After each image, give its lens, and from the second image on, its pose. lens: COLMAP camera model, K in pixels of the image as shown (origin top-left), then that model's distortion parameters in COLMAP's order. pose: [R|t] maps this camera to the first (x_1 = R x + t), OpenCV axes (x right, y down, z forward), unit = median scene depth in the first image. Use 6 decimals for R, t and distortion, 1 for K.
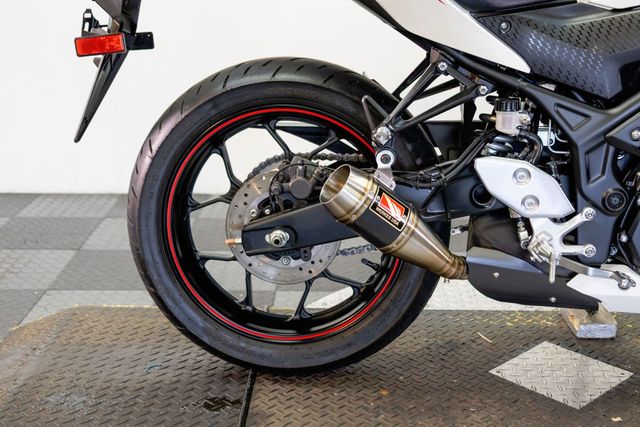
lens RADIAL K [[906.4, 0, 321.1], [0, 906.4, 212.0], [0, 0, 1]] dist [0.007902, 0.002328]
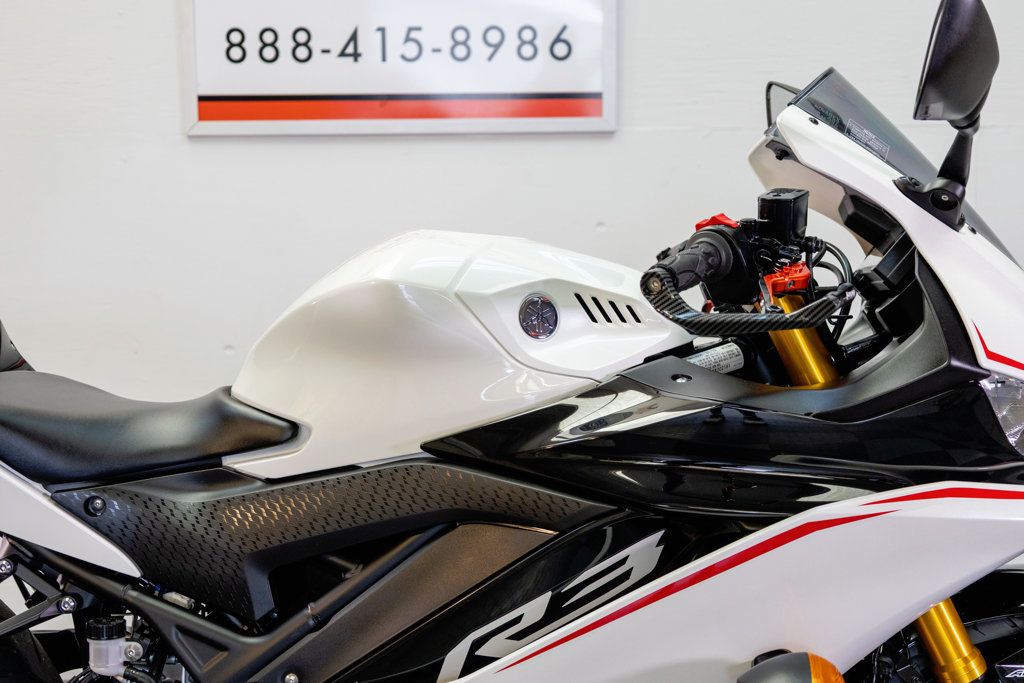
lens RADIAL K [[1450.2, 0, 513.8], [0, 1450.2, 339.2], [0, 0, 1]] dist [0.007902, 0.002328]
pose [[0.999834, -0.005256, -0.017473, 0.490493], [0.001784, 0.981190, -0.193036, -0.115700], [0.018159, 0.192973, 0.981036, -0.019265]]
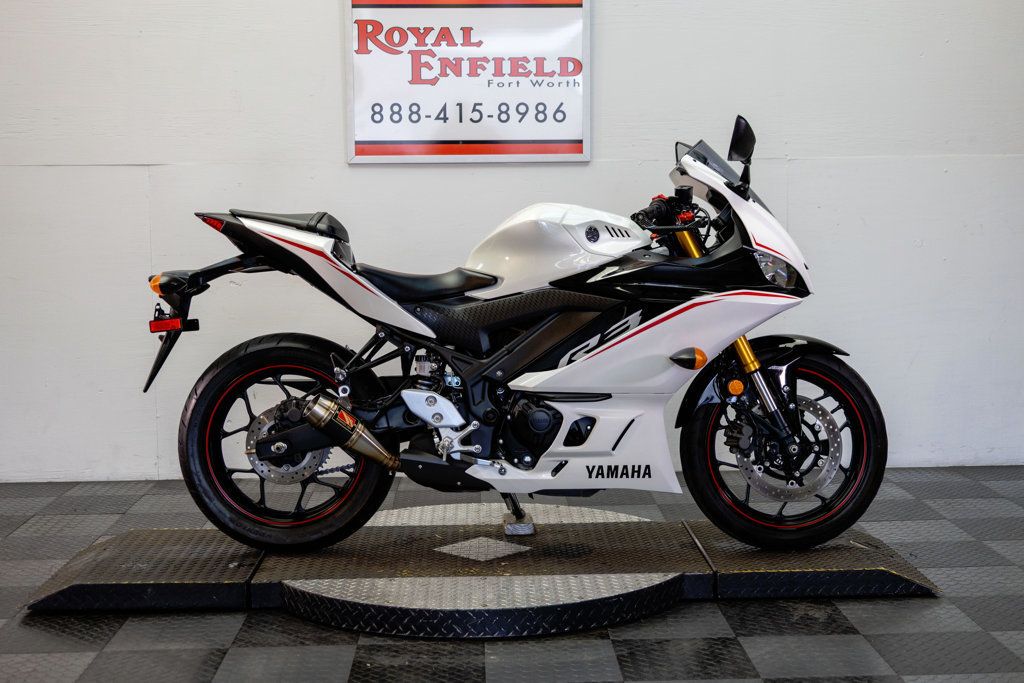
lens RADIAL K [[1450.2, 0, 513.8], [0, 1450.2, 339.2], [0, 0, 1]] dist [0.007902, 0.002328]
pose [[0.998606, -0.012702, 0.051227, 0.227984], [0.023107, 0.977859, -0.207983, 0.374442], [-0.047451, 0.208877, 0.976790, -1.470916]]
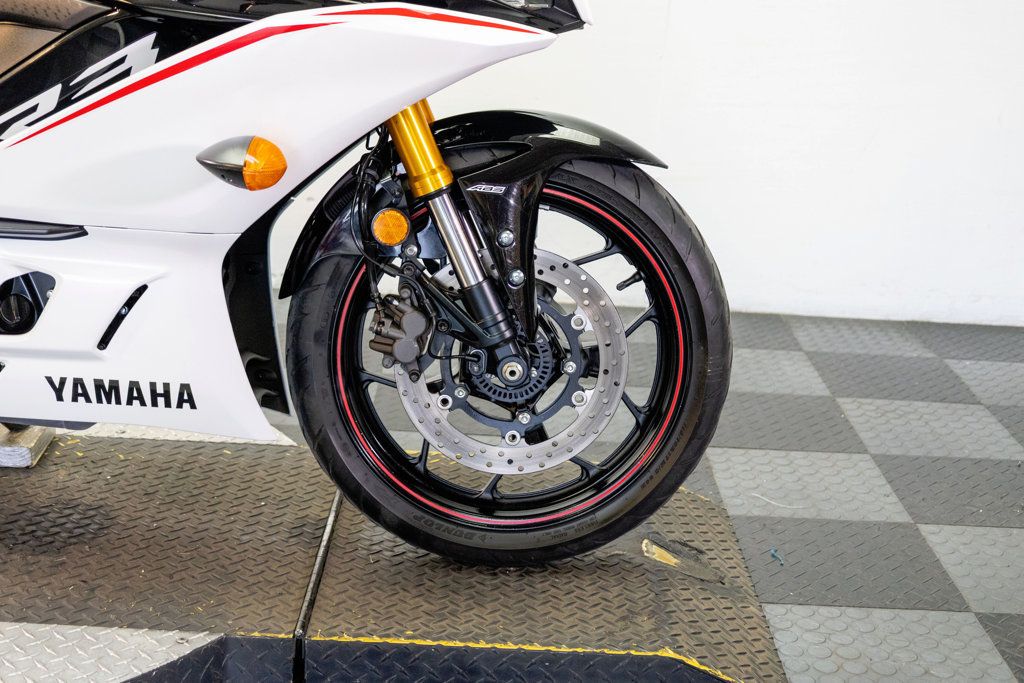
lens RADIAL K [[1450.2, 0, 513.8], [0, 1450.2, 339.2], [0, 0, 1]] dist [0.007902, 0.002328]
pose [[0.997570, 0.051246, 0.047201, 0.777125], [-0.051006, 0.998679, -0.006283, 0.035753], [-0.047461, 0.003860, 0.998866, -0.152215]]
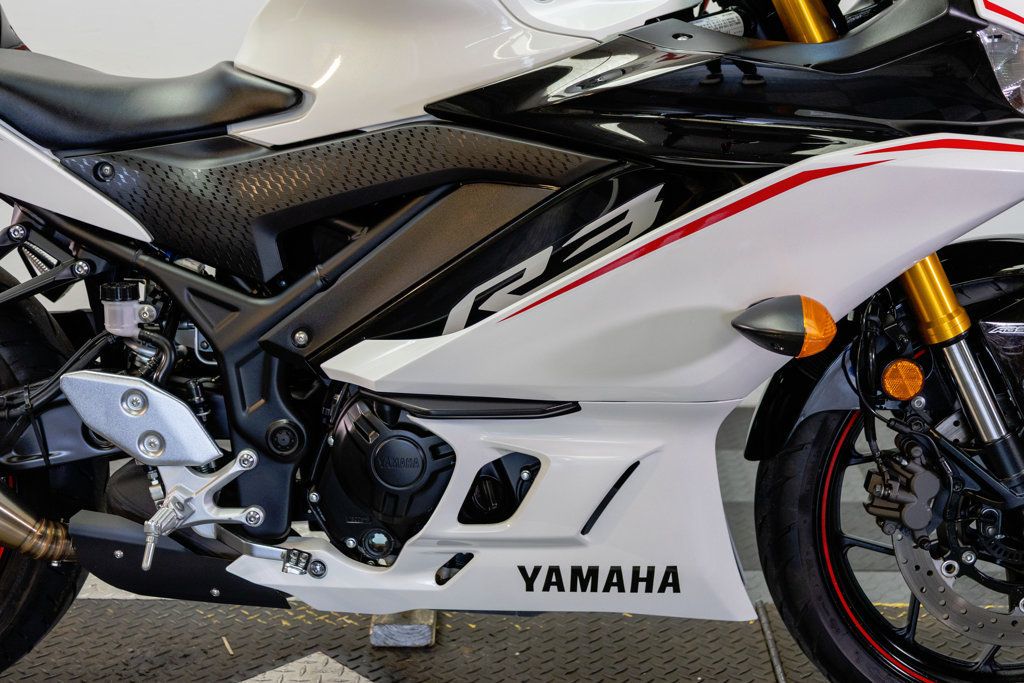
lens RADIAL K [[1450.2, 0, 513.8], [0, 1450.2, 339.2], [0, 0, 1]] dist [0.007902, 0.002328]
pose [[0.999942, -0.003439, -0.010165, 0.481601], [0.002924, 0.998729, -0.050319, -0.029917], [0.010325, 0.050287, 0.998681, -0.029081]]
